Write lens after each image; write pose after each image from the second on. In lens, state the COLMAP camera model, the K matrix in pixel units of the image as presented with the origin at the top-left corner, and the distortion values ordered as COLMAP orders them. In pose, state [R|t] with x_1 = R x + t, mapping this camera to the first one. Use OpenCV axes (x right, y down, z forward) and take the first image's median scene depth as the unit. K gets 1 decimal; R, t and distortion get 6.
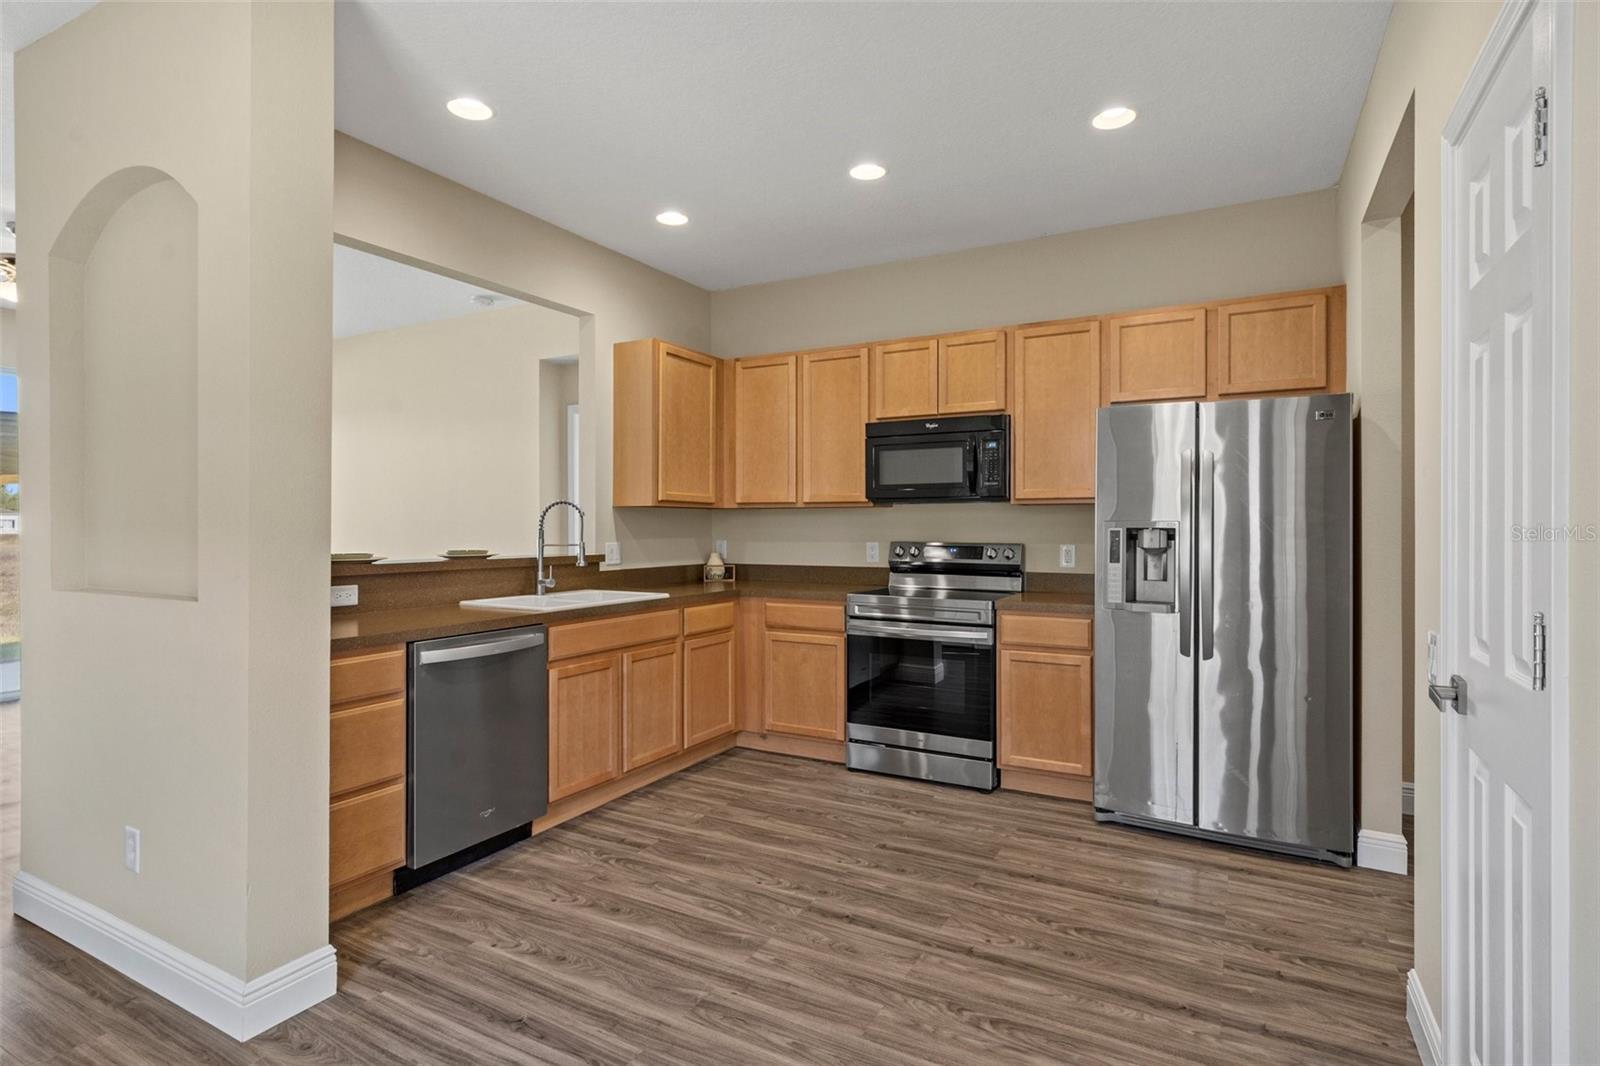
lens RADIAL K [[809.7, 0, 796.5], [0, 809.7, 525.1], [0, 0, 1]] dist [0.003406, -0.000540]
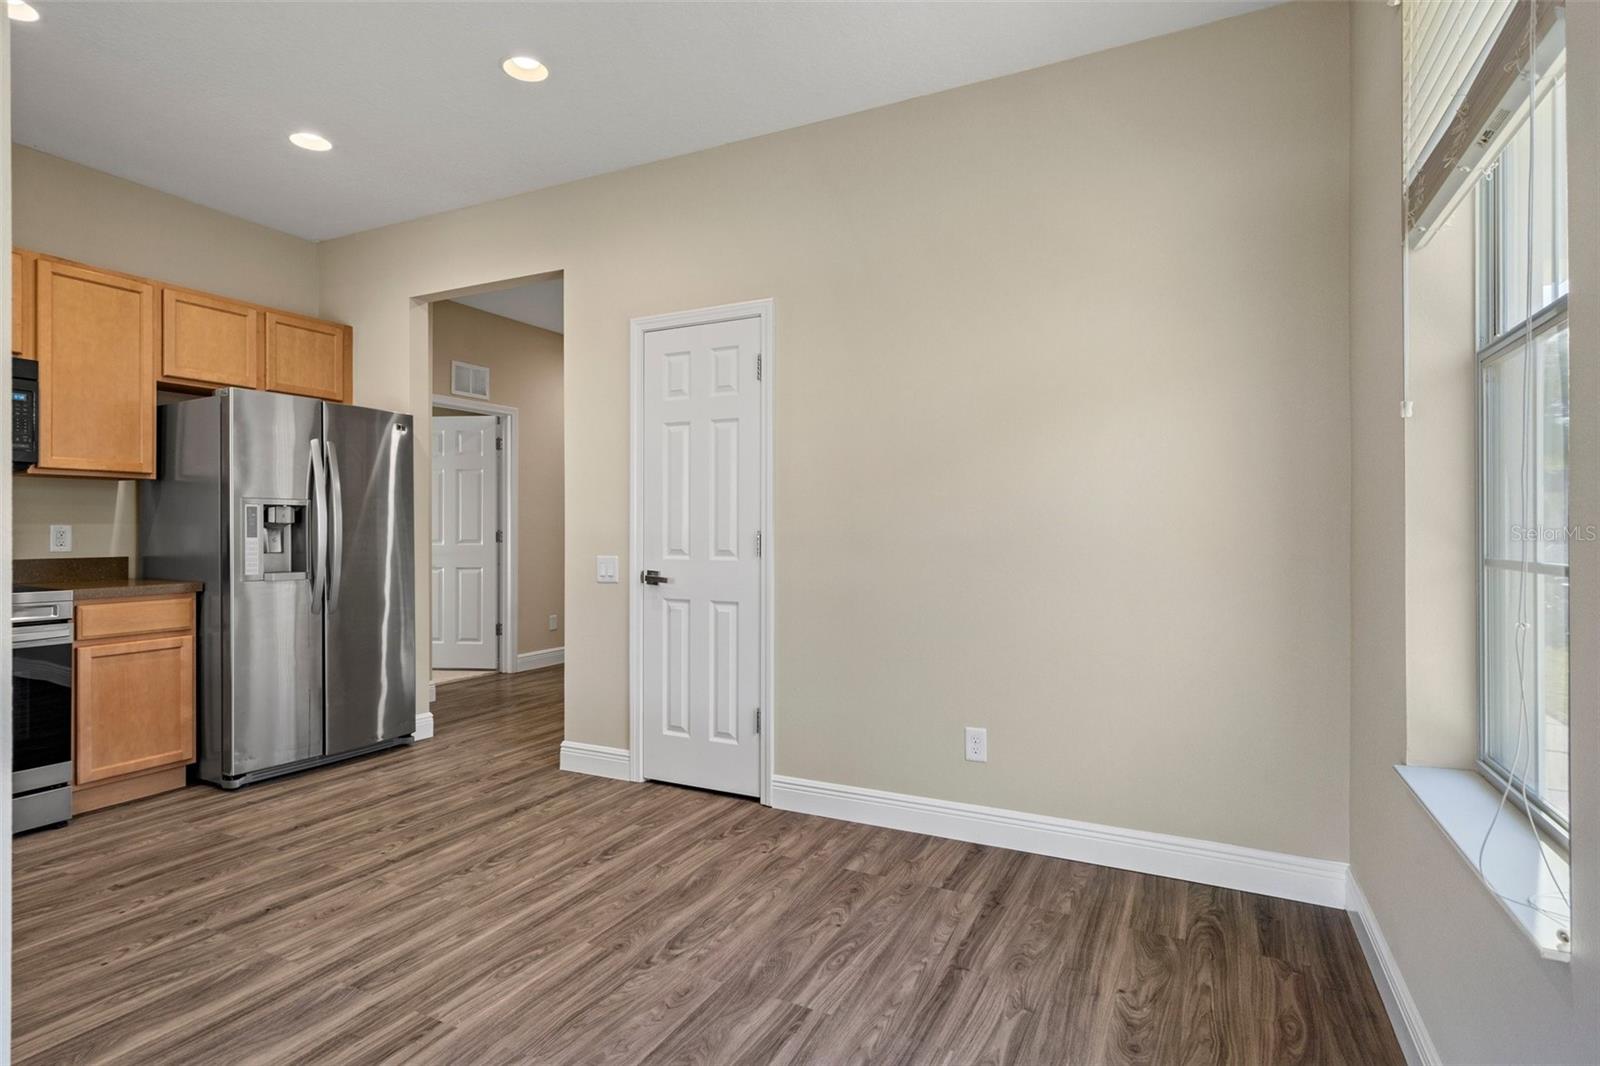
lens RADIAL K [[809.7, 0, 796.5], [0, 809.7, 525.1], [0, 0, 1]] dist [0.003406, -0.000540]
pose [[-0.044864, 0.003512, 0.998987, -0.715706], [-0.000748, 0.999993, -0.003549, 0.034811], [-0.998993, -0.000906, -0.044862, 0.346131]]
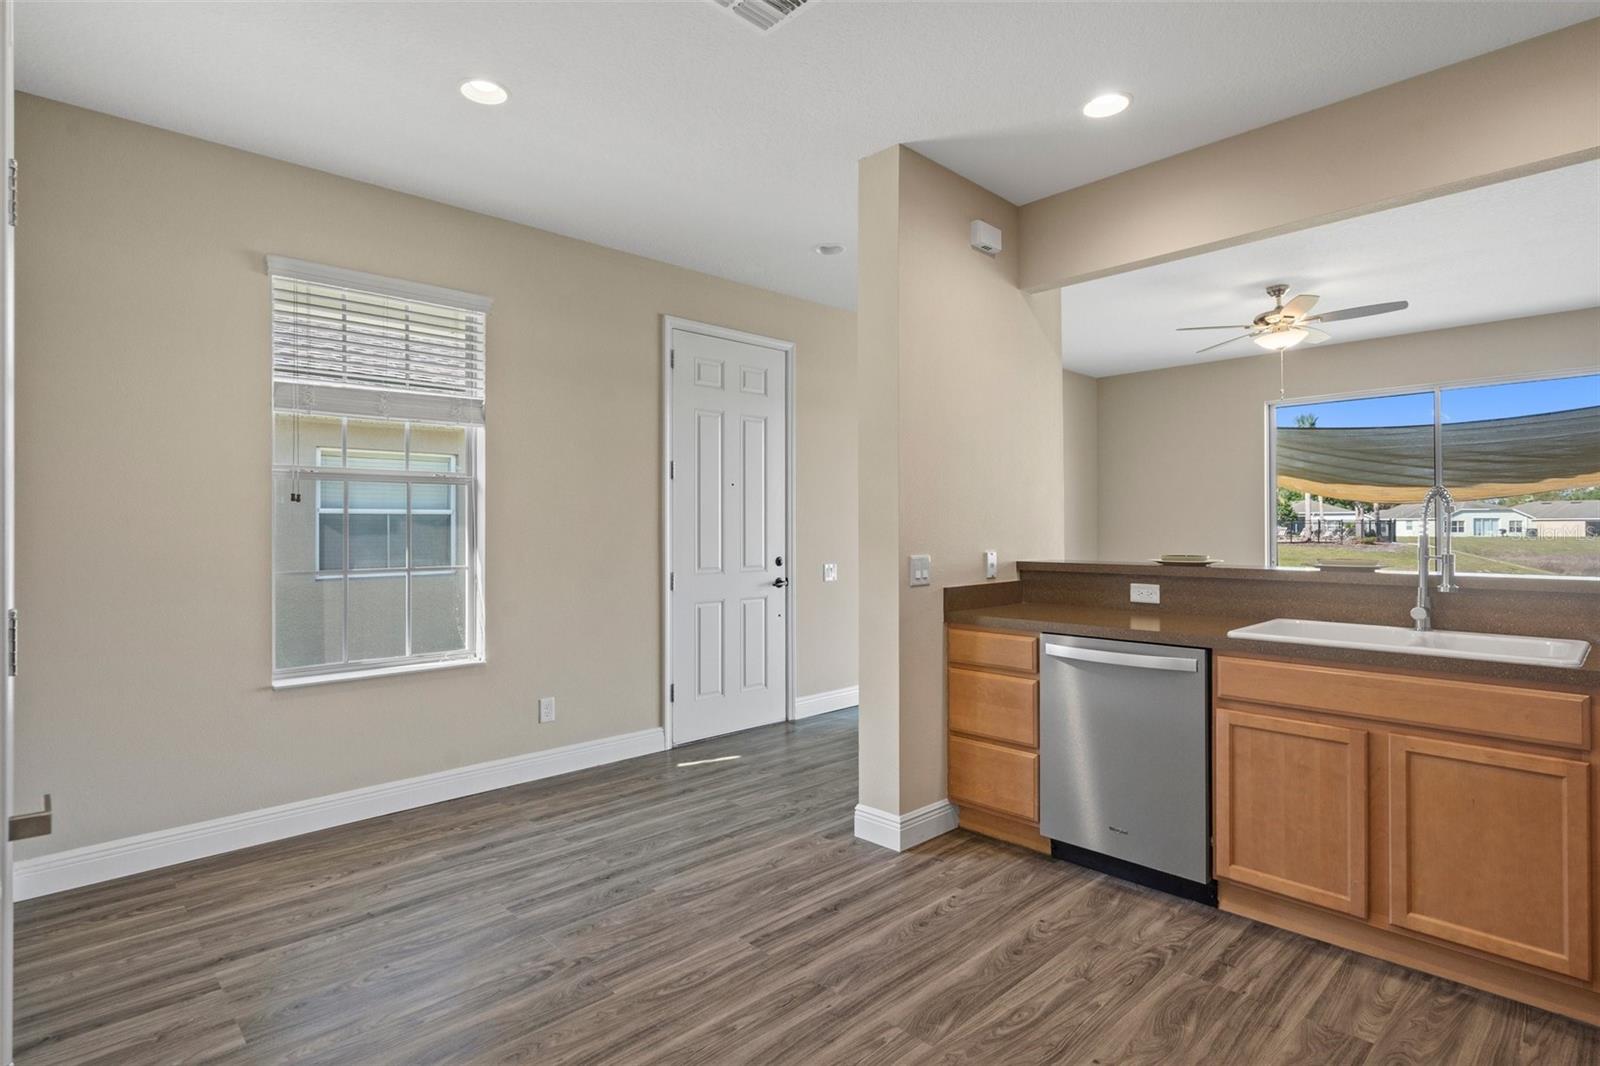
lens RADIAL K [[809.4, 0, 790.6], [0, 809.4, 528.6], [0, 0, 1]] dist [0.004211, 0.000578]
pose [[-0.301337, 0.000683, -0.953517, 0.582843], [0.003456, 0.999994, -0.000376, -0.000214], [0.953511, -0.003409, -0.301338, 0.837687]]
